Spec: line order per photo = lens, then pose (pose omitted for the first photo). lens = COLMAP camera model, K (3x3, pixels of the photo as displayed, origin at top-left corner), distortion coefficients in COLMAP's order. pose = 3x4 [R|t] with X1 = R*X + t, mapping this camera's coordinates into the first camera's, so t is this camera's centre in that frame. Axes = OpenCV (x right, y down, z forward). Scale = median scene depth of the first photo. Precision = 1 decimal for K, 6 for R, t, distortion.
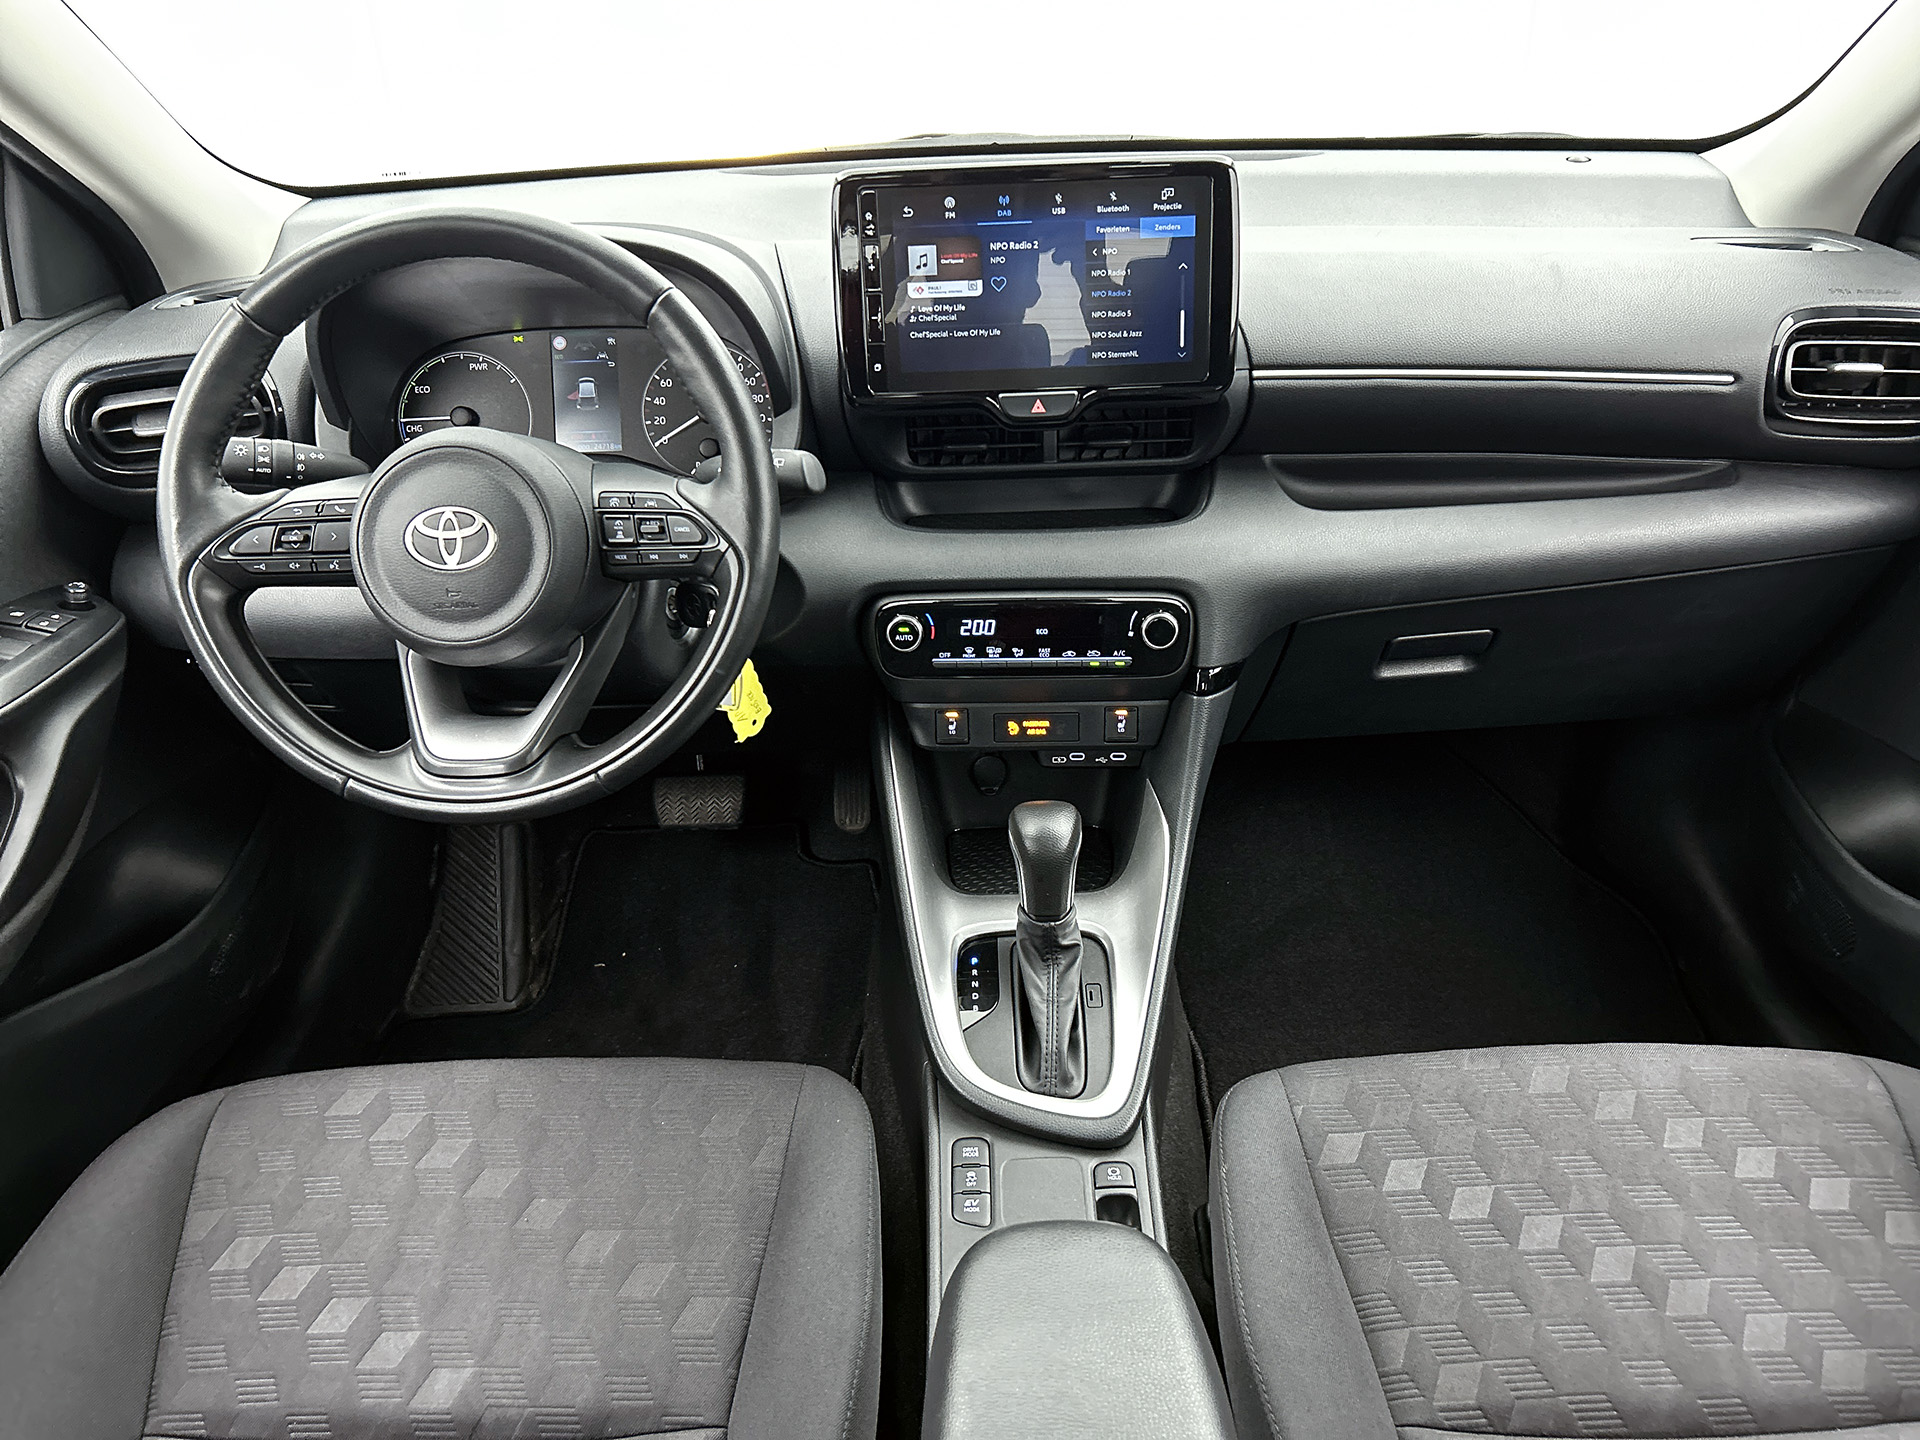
lens RADIAL K [[1453.3, 0, 960.0], [0, 1453.3, 720.0], [0, 0, 1]] dist [0.033506, -0.007917]
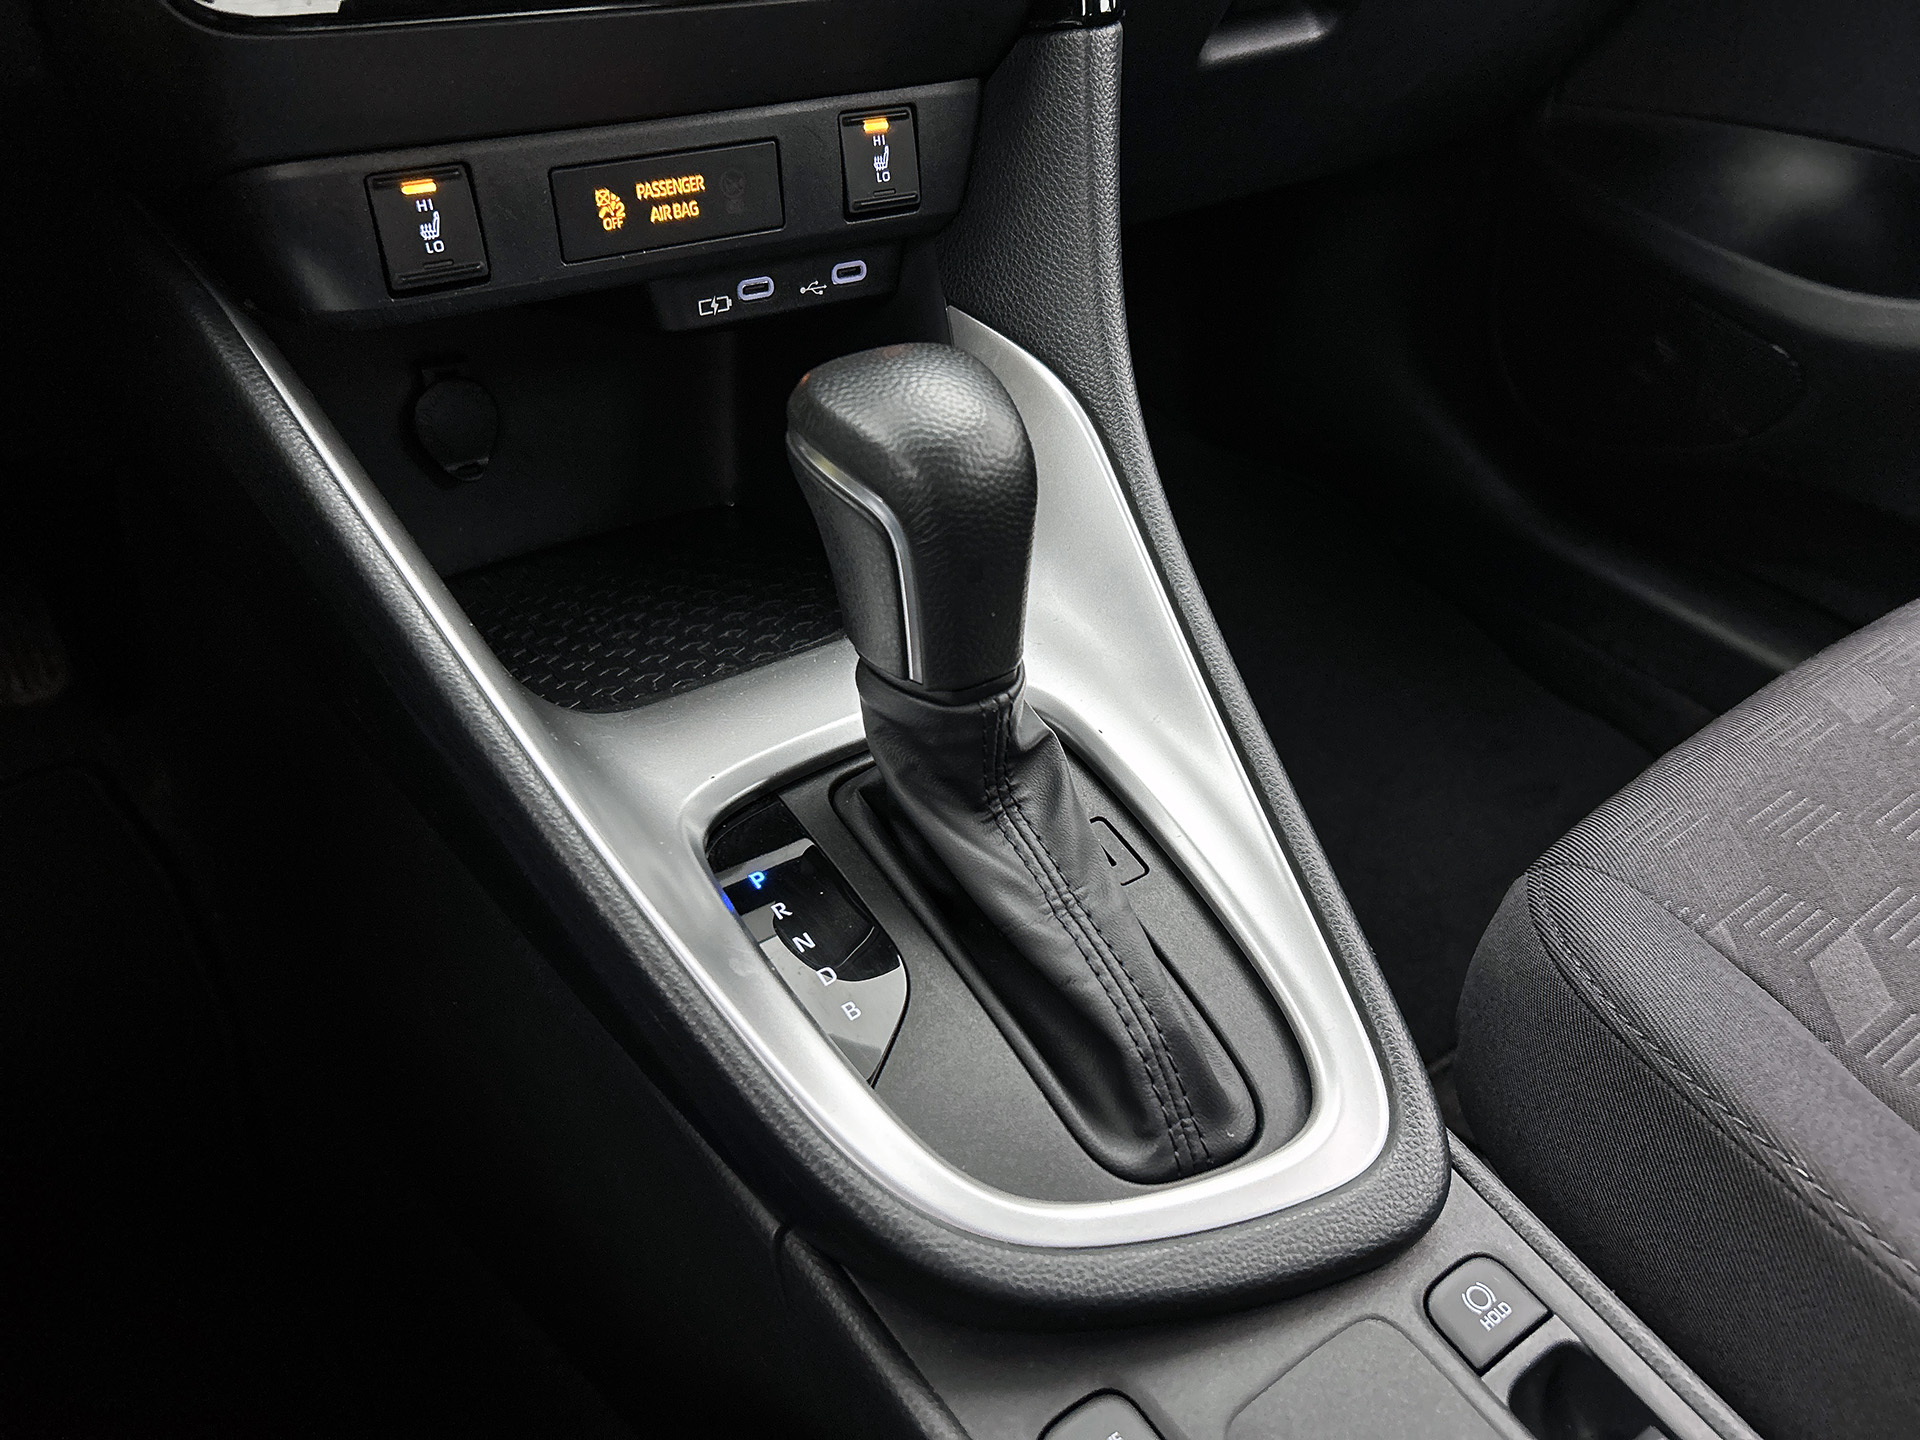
lens RADIAL K [[1485.9, 0, 987.8], [0, 1485.9, 734.9], [0, 0, 1]] dist [0.024927, -0.007146]
pose [[0.805014, -0.302363, 0.510421, -0.117890], [0.214094, 0.950458, 0.225373, 0.068284], [-0.553278, -0.072150, 0.829866, 0.700348]]
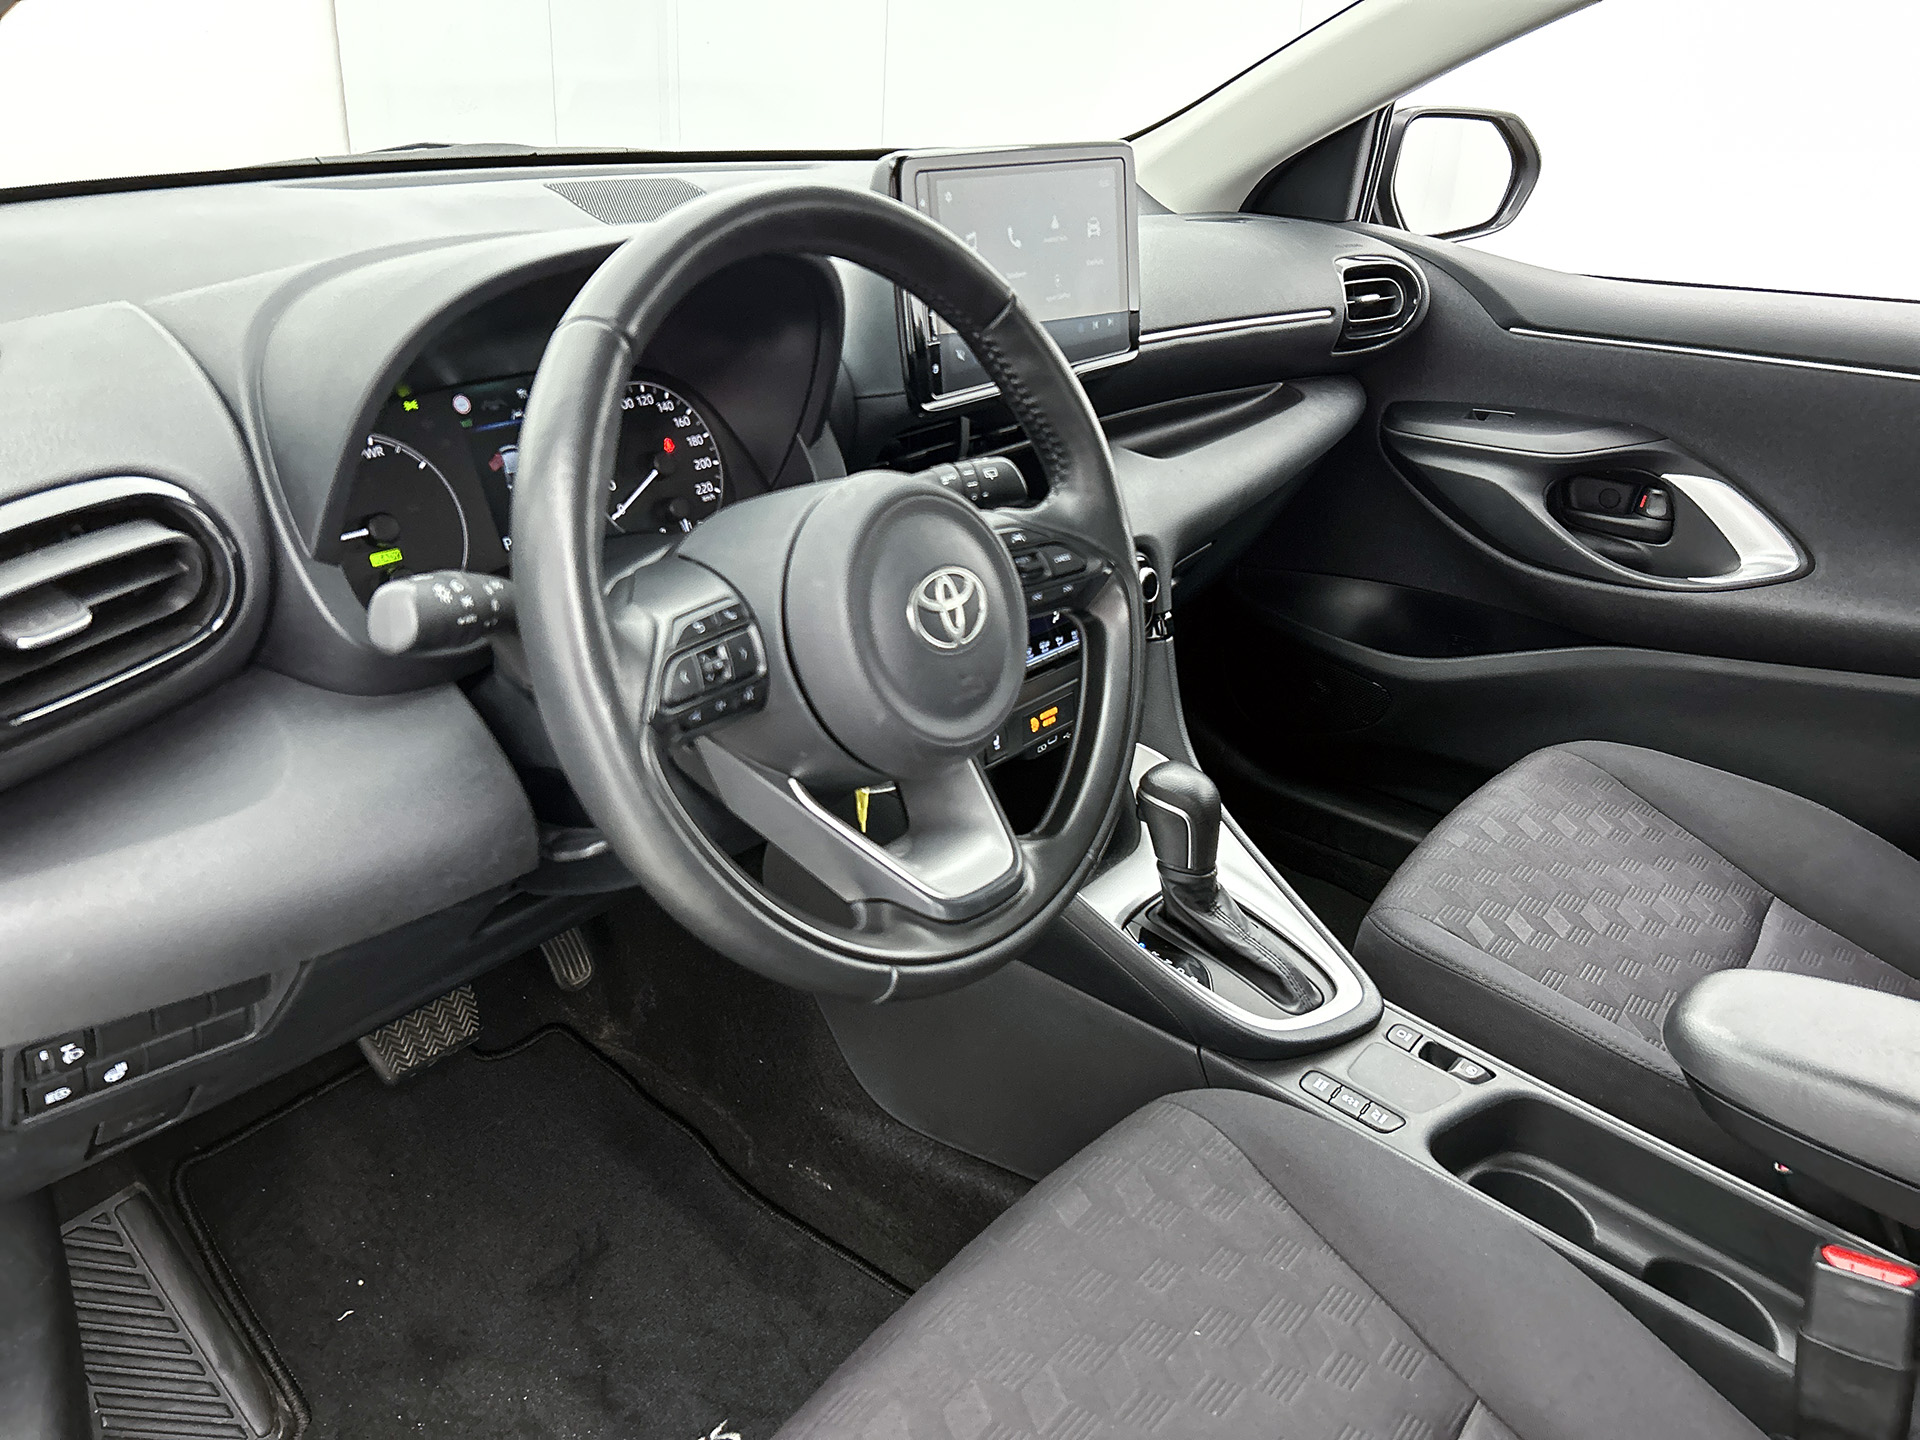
lens RADIAL K [[1453.3, 0, 960.0], [0, 1453.3, 720.0], [0, 0, 1]] dist [0.033506, -0.007917]
pose [[0.614773, -0.281899, 0.736605, -0.769446], [0.312360, 0.944600, 0.100802, -0.120519], [-0.724213, 0.168116, 0.668769, 0.413211]]
